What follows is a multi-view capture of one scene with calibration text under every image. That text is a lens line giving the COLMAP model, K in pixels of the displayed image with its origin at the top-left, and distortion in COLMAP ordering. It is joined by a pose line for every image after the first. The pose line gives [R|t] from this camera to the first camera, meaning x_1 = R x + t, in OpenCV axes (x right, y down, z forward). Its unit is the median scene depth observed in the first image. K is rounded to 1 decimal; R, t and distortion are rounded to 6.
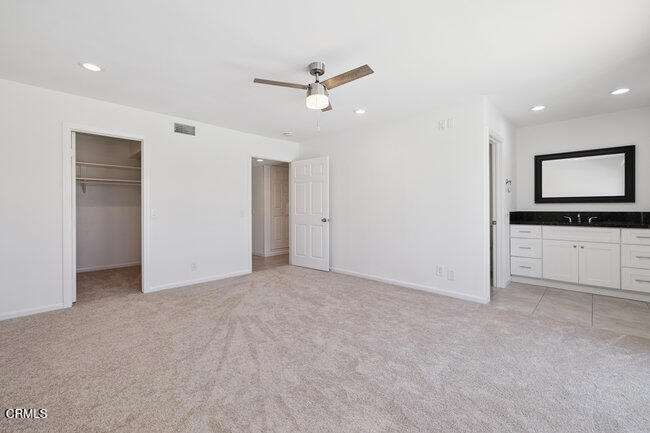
lens RADIAL K [[277.7, 0, 323.8], [0, 277.7, 210.4], [0, 0, 1]] dist [-0.001219, -0.000228]
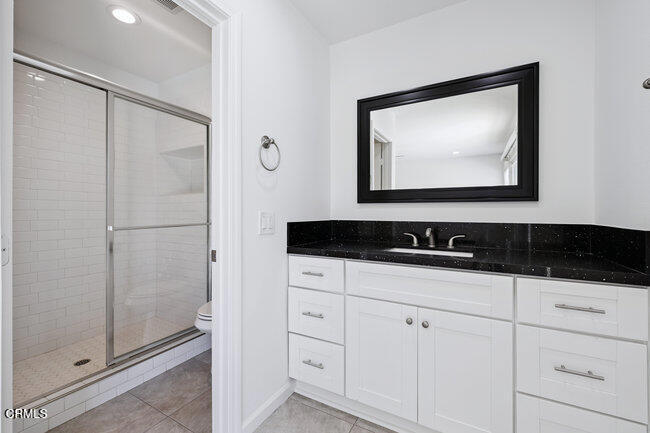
lens RADIAL K [[277.7, 0, 323.8], [0, 277.7, 210.4], [0, 0, 1]] dist [-0.001219, -0.000228]
pose [[0.966529, 0.004138, 0.256526, 0.659267], [-0.002463, 0.999974, -0.006848, -0.010157], [-0.256547, 0.005987, 0.966513, 0.636344]]
